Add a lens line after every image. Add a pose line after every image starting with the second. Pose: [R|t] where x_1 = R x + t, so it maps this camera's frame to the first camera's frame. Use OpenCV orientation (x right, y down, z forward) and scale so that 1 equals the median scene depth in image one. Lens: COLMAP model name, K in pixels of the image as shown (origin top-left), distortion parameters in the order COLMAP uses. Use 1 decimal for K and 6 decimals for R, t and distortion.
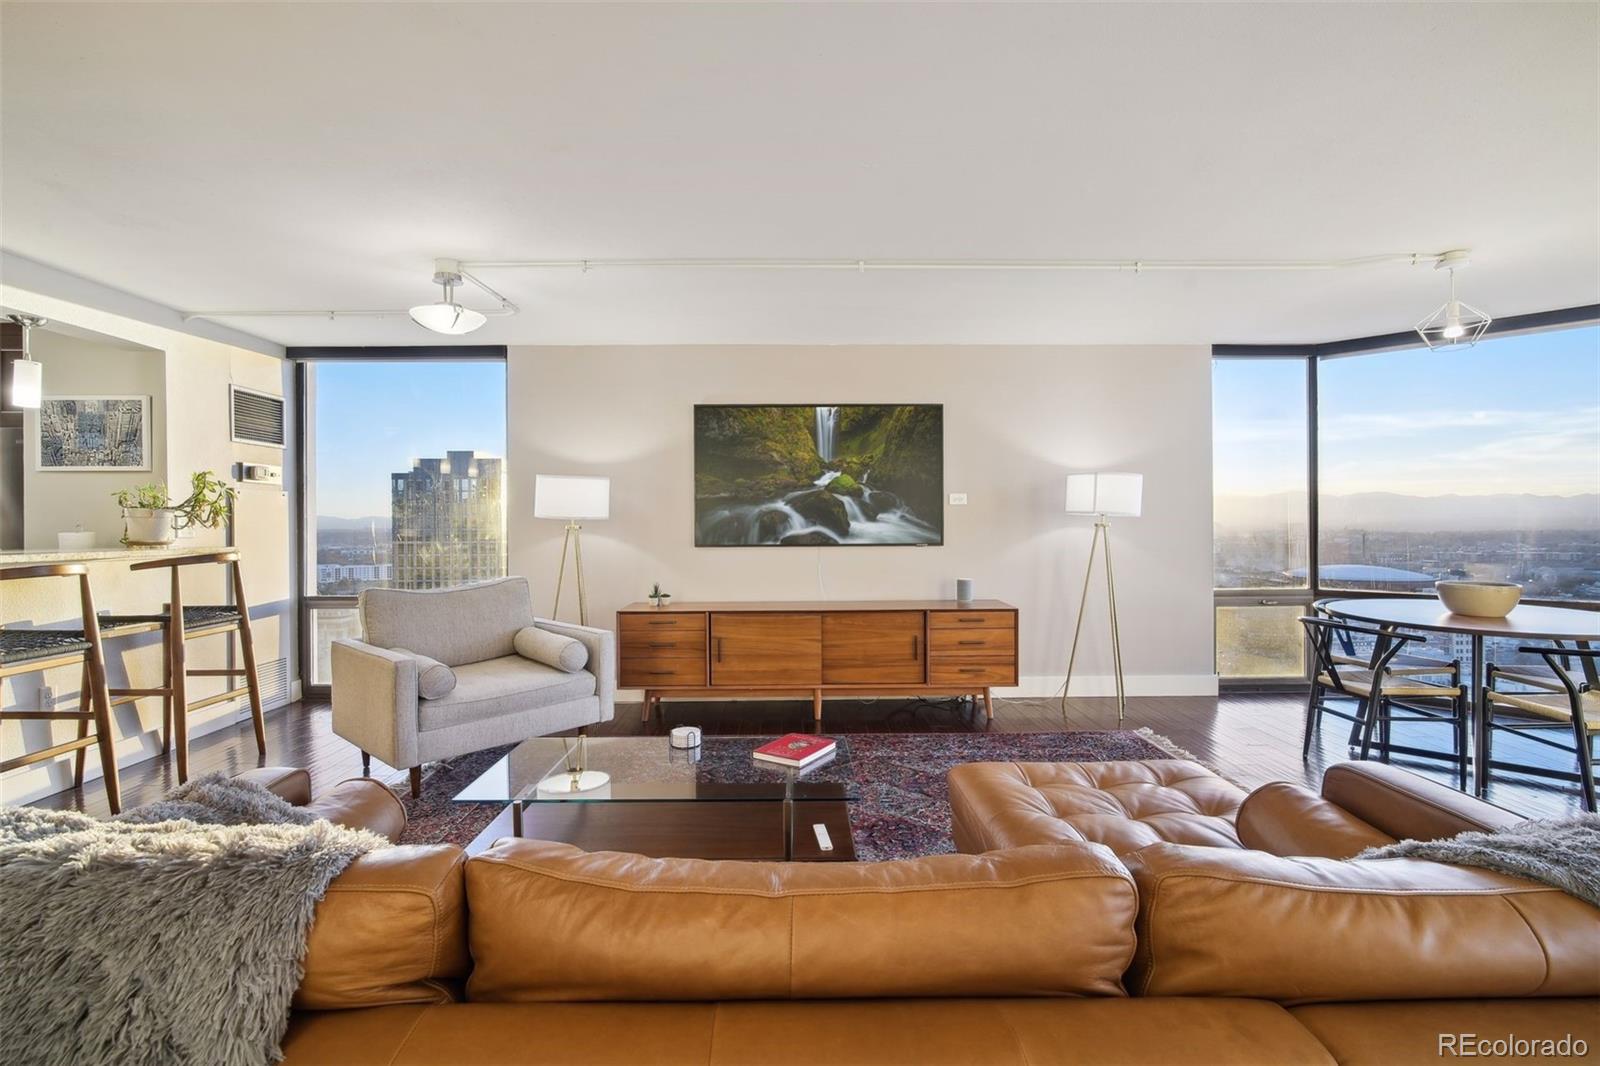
lens RADIAL K [[734.4, 0, 795.8], [0, 734.4, 525.4], [0, 0, 1]] dist [-0.014300, 0.005616]
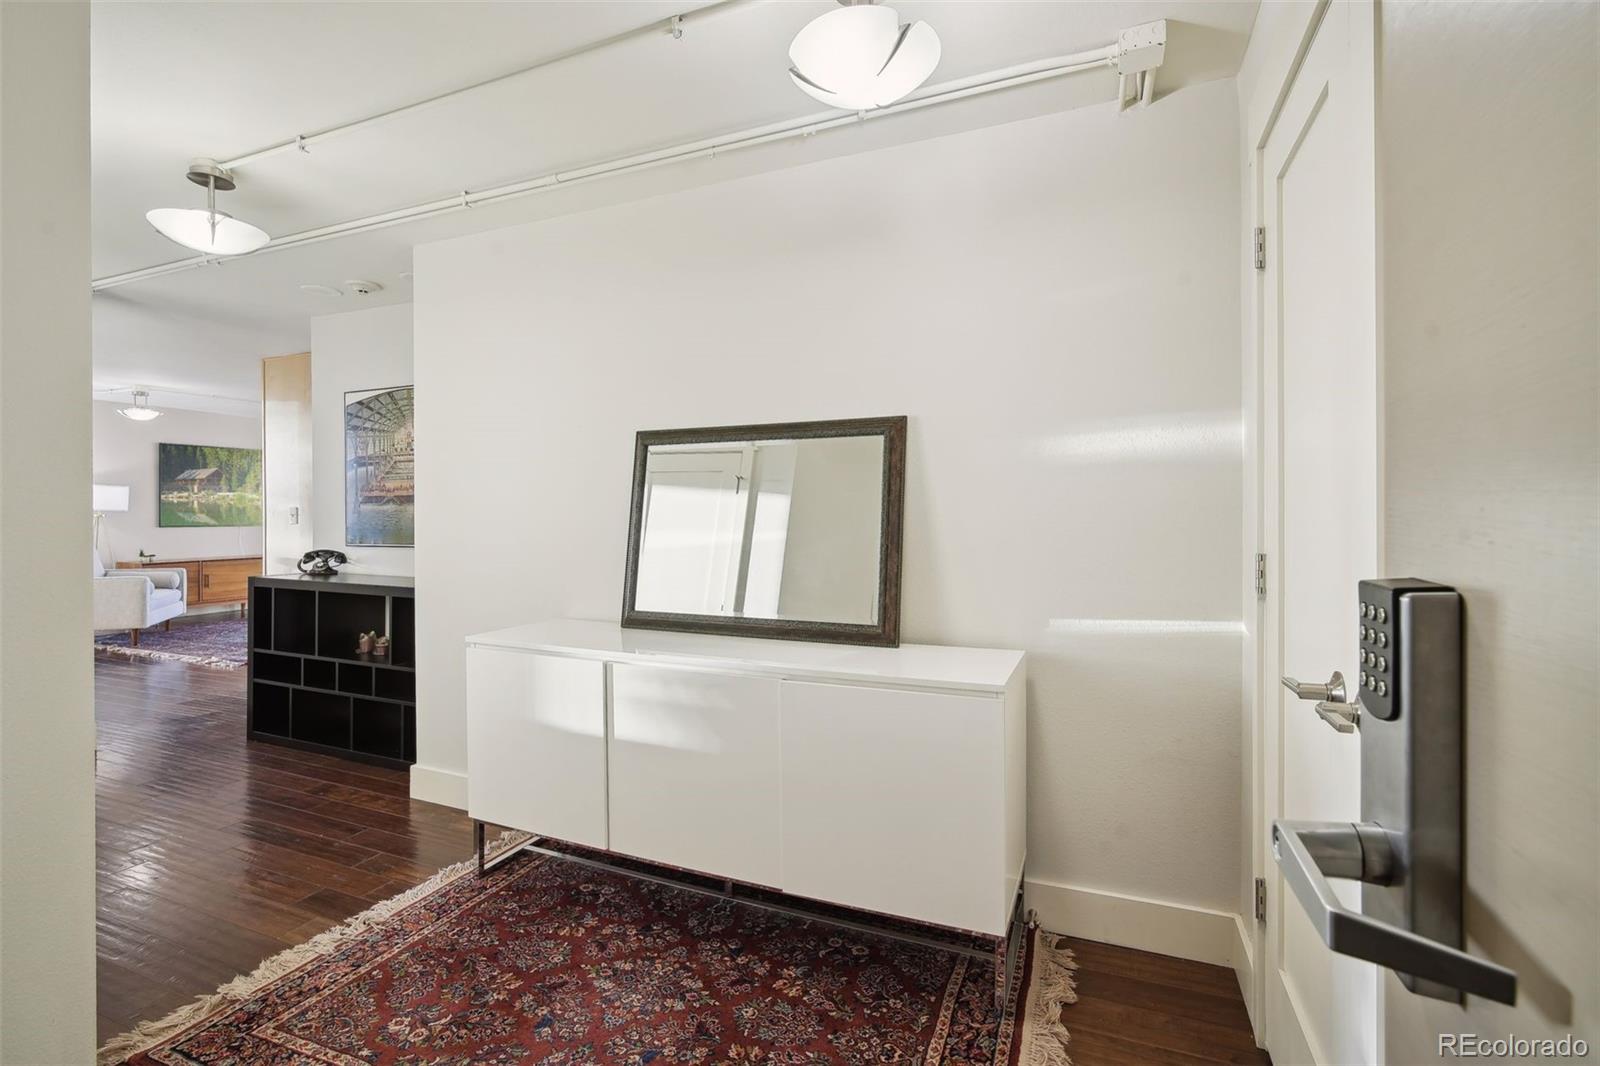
lens RADIAL K [[734.4, 0, 800.0], [0, 734.4, 511.8], [0, 0, 1]] dist [-0.014300, 0.005616]
pose [[0.395670, 0.001575, 0.918391, -1.206914], [0.001514, 0.999996, -0.002367, 0.000413], [-0.918392, 0.002327, 0.395666, -1.117556]]
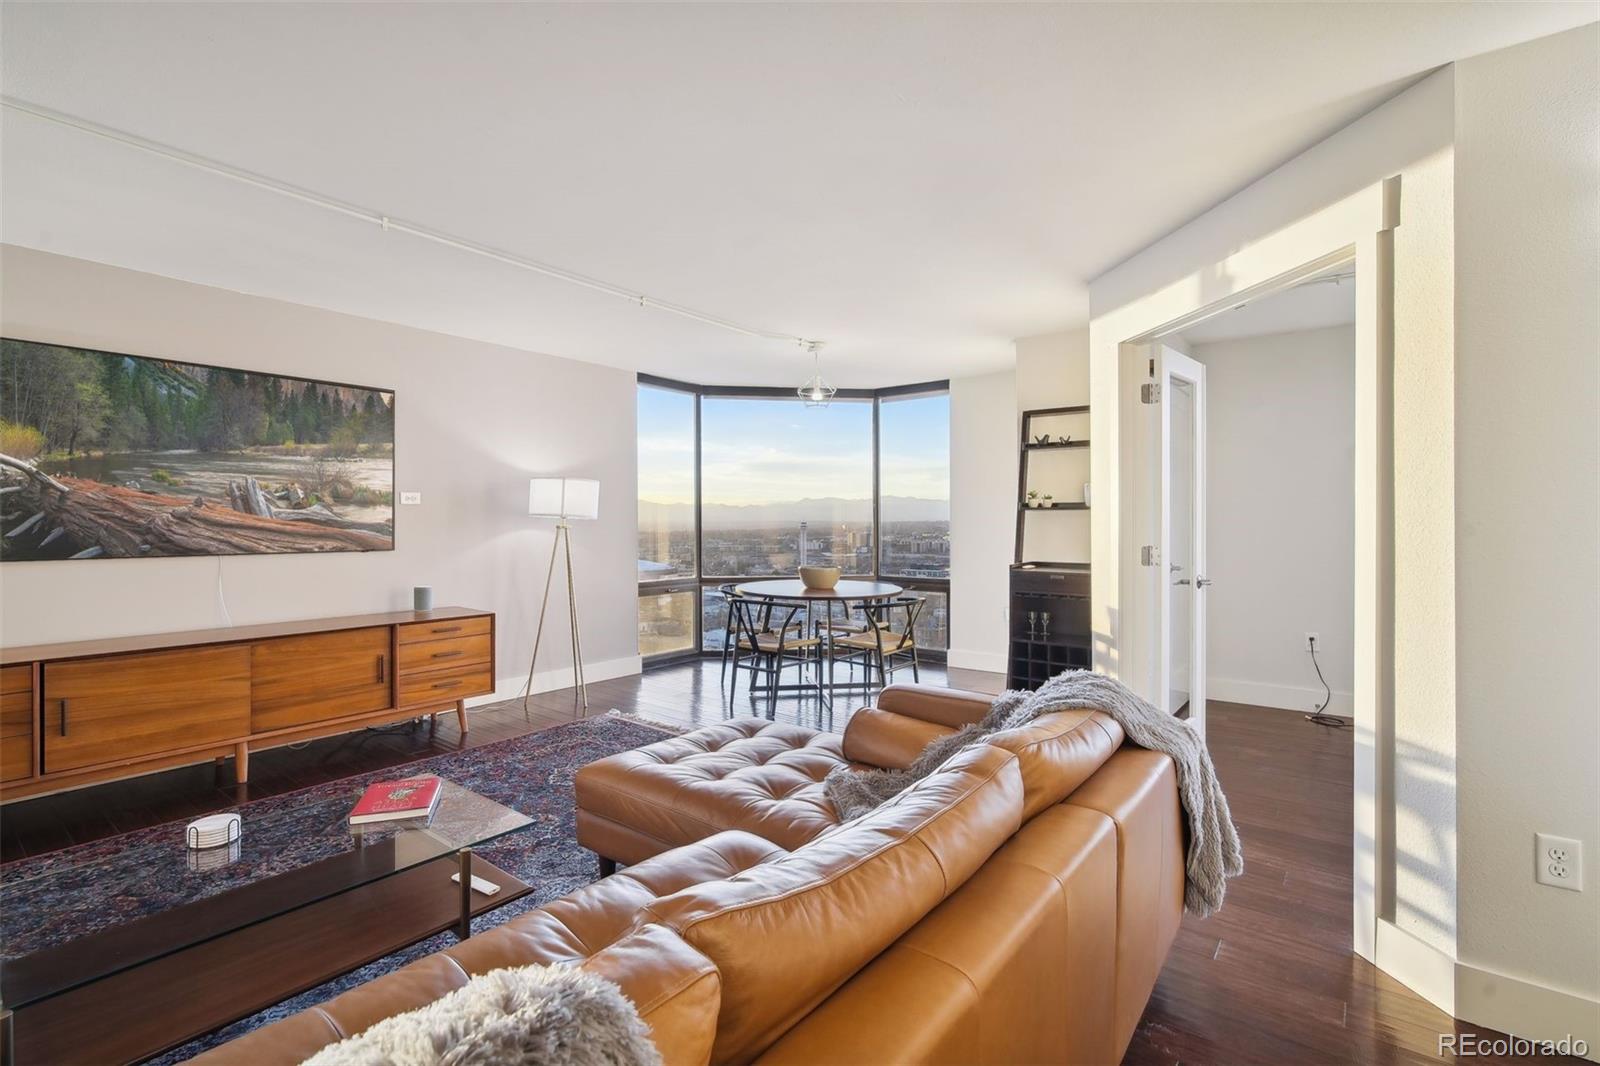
lens RADIAL K [[734.4, 0, 804.8], [0, 734.4, 523.9], [0, 0, 1]] dist [-0.014300, 0.005616]
pose [[0.618365, 0.003463, 0.785883, -0.204935], [-0.001225, 0.999993, -0.003443, -0.001760], [-0.785890, 0.001166, 0.618365, 0.073442]]
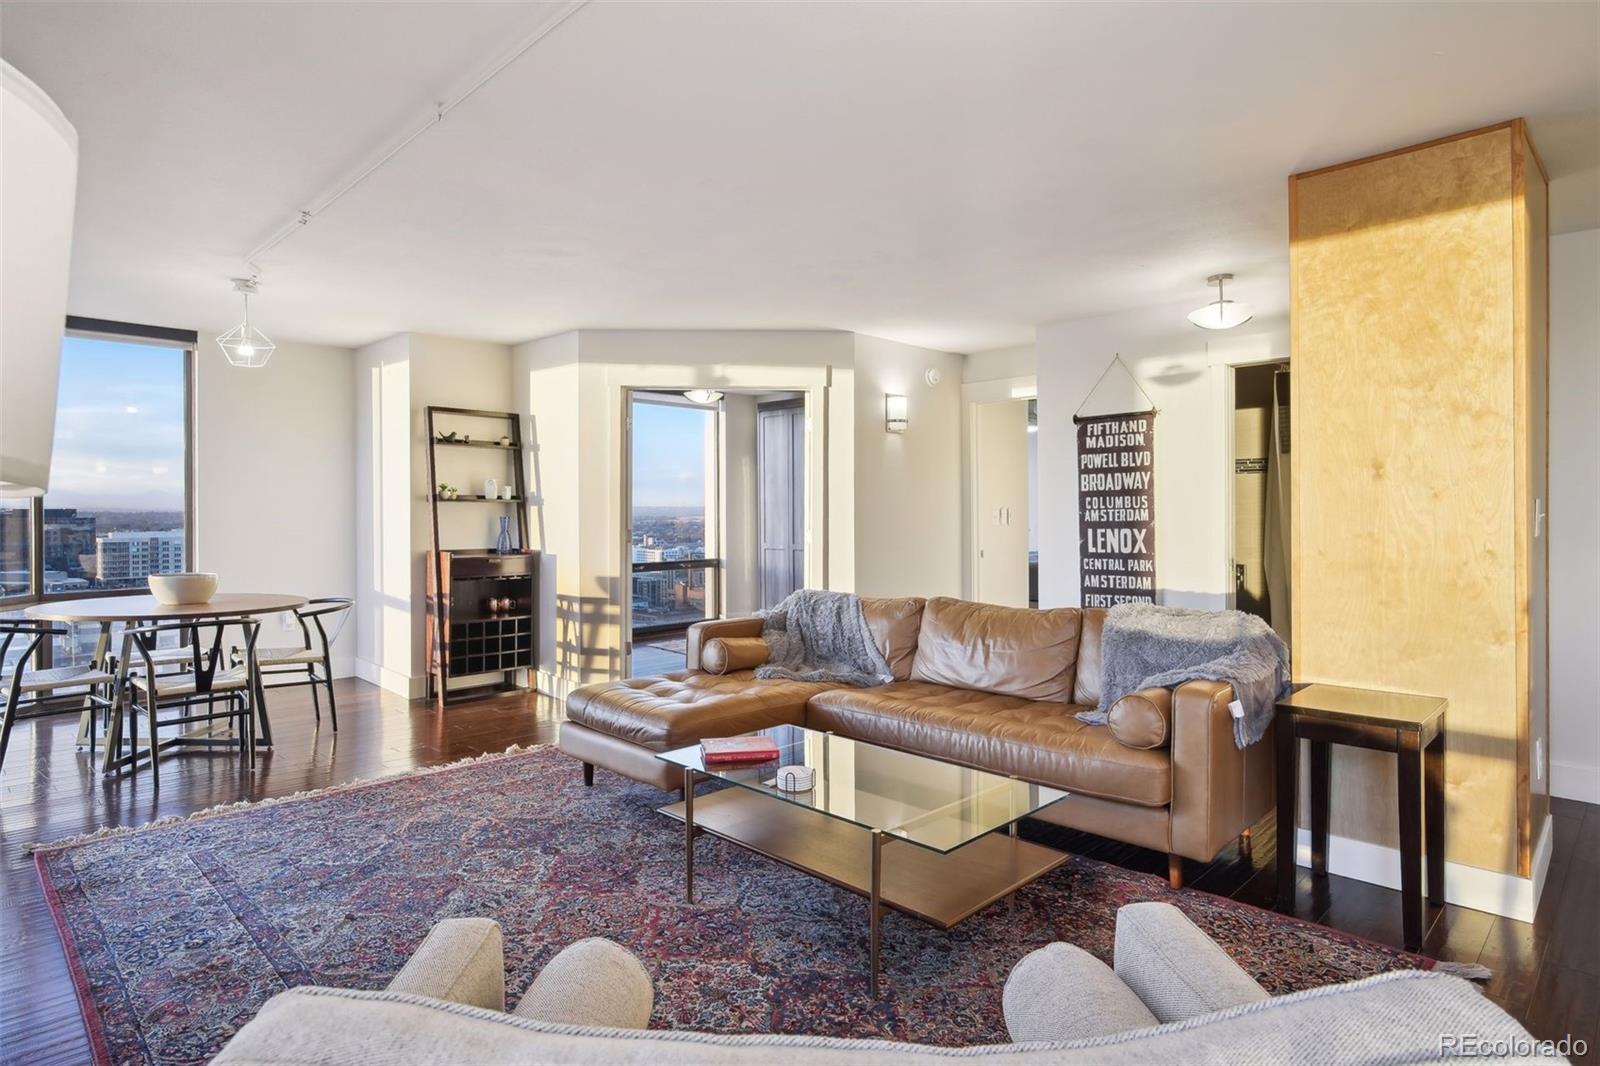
lens RADIAL K [[872.1, 0, 804.6], [0, 872.1, 512.6], [0, 0, 1]] dist [-0.008956, 0.002347]
pose [[-0.706131, 0.005475, 0.708060, -0.493596], [0.006742, 0.999977, -0.001009, -0.003413], [-0.708050, 0.004061, -0.706151, 0.980482]]
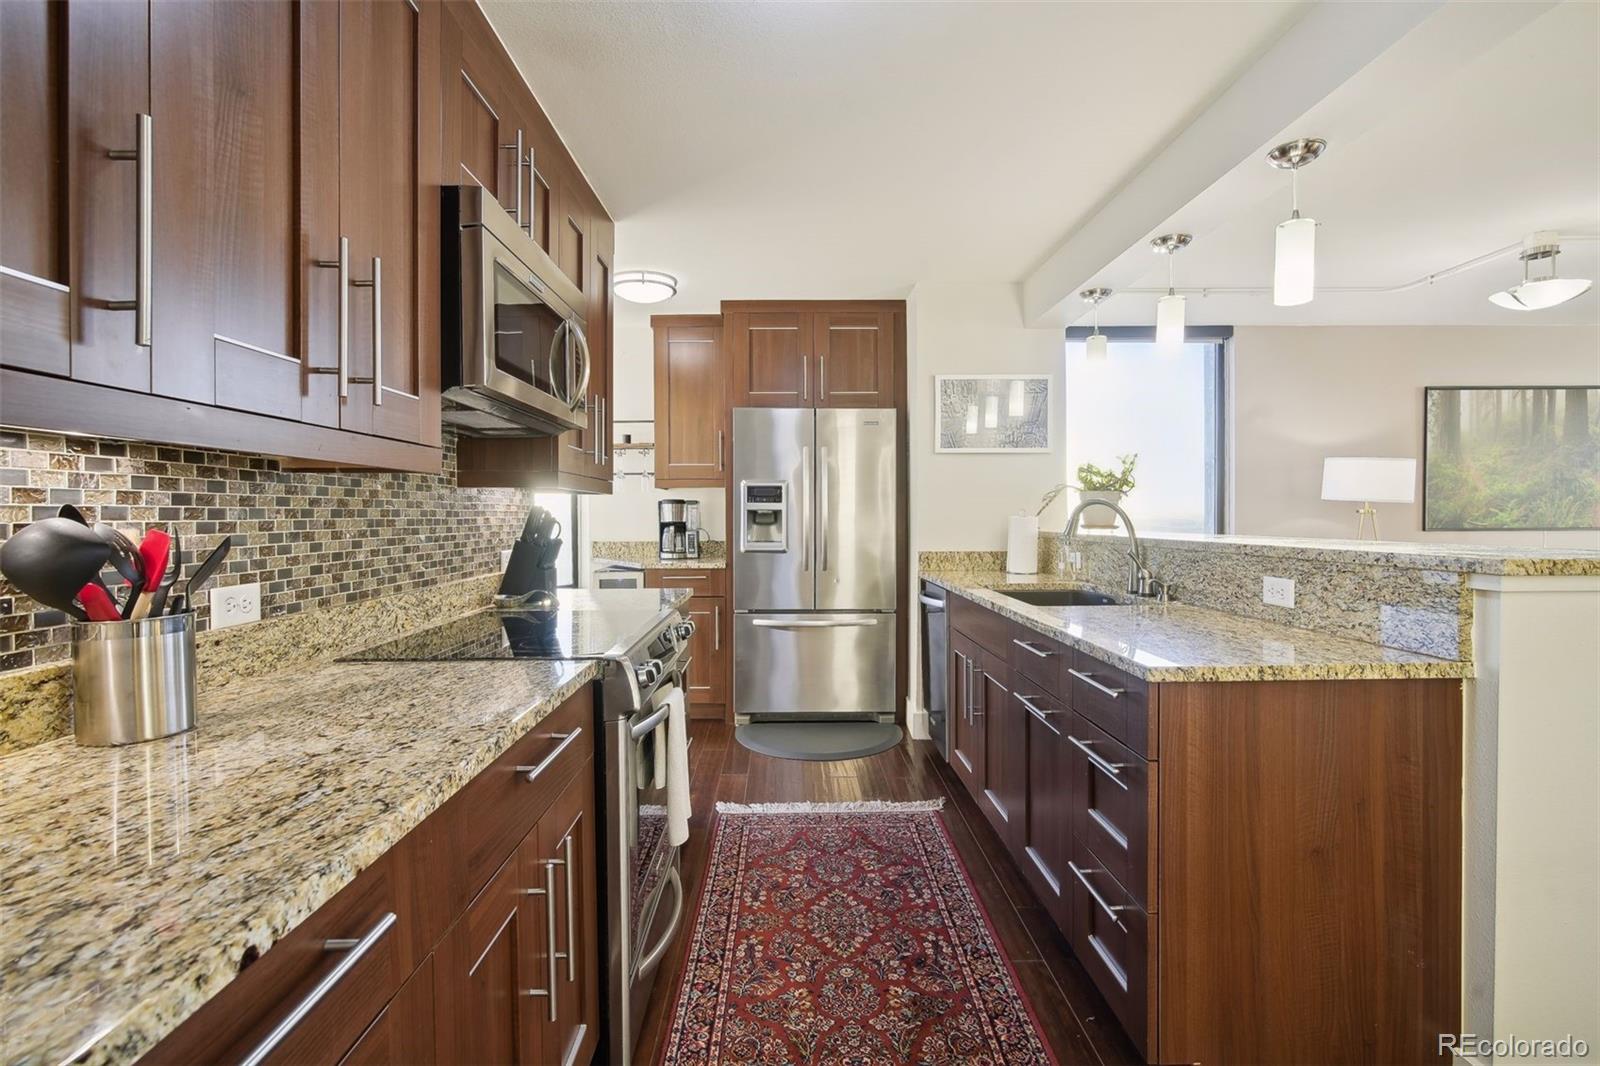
lens RADIAL K [[734.4, 0, 795.8], [0, 734.4, 511.8], [0, 0, 1]] dist [-0.014300, 0.005616]
pose [[0.999930, -0.002566, 0.011586, -1.096875], [0.002591, 0.999994, -0.002142, 0.004140], [-0.011581, 0.002172, 0.999931, 0.037598]]
